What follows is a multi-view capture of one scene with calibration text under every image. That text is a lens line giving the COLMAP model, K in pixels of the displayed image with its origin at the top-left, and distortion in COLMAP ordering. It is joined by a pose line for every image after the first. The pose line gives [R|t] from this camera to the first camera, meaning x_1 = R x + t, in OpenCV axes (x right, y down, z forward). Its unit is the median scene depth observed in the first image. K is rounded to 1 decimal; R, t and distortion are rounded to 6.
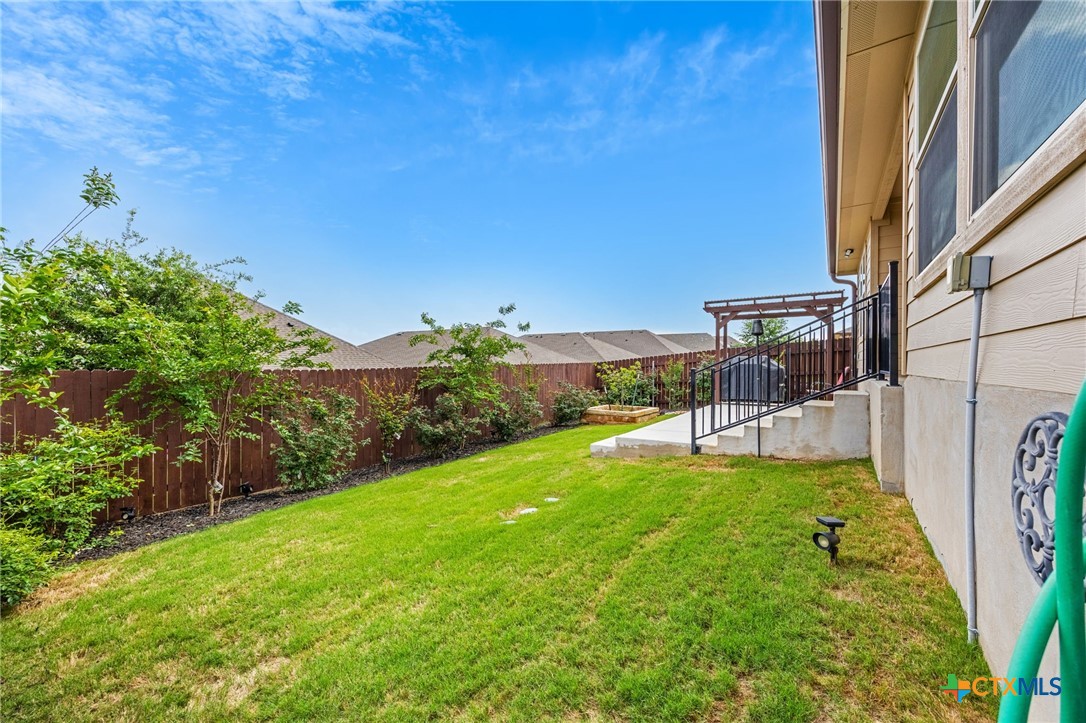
lens RADIAL K [[433.1, 0, 542.0], [0, 433.1, 363.1], [0, 0, 1]] dist [0.000832, 0.000096]
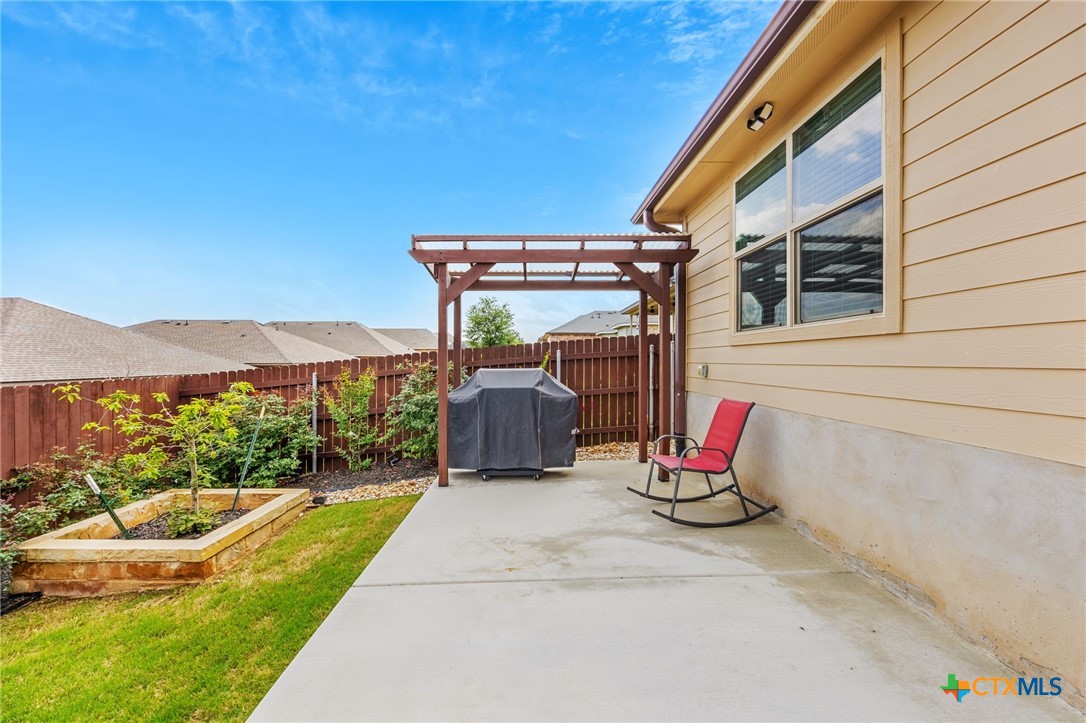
lens RADIAL K [[433.1, 0, 542.0], [0, 433.1, 363.1], [0, 0, 1]] dist [0.000832, 0.000096]
pose [[0.811861, -0.009856, 0.583767, 0.190800], [0.004059, 0.999929, 0.011237, -0.021602], [-0.583836, -0.006753, 0.811843, 0.480205]]
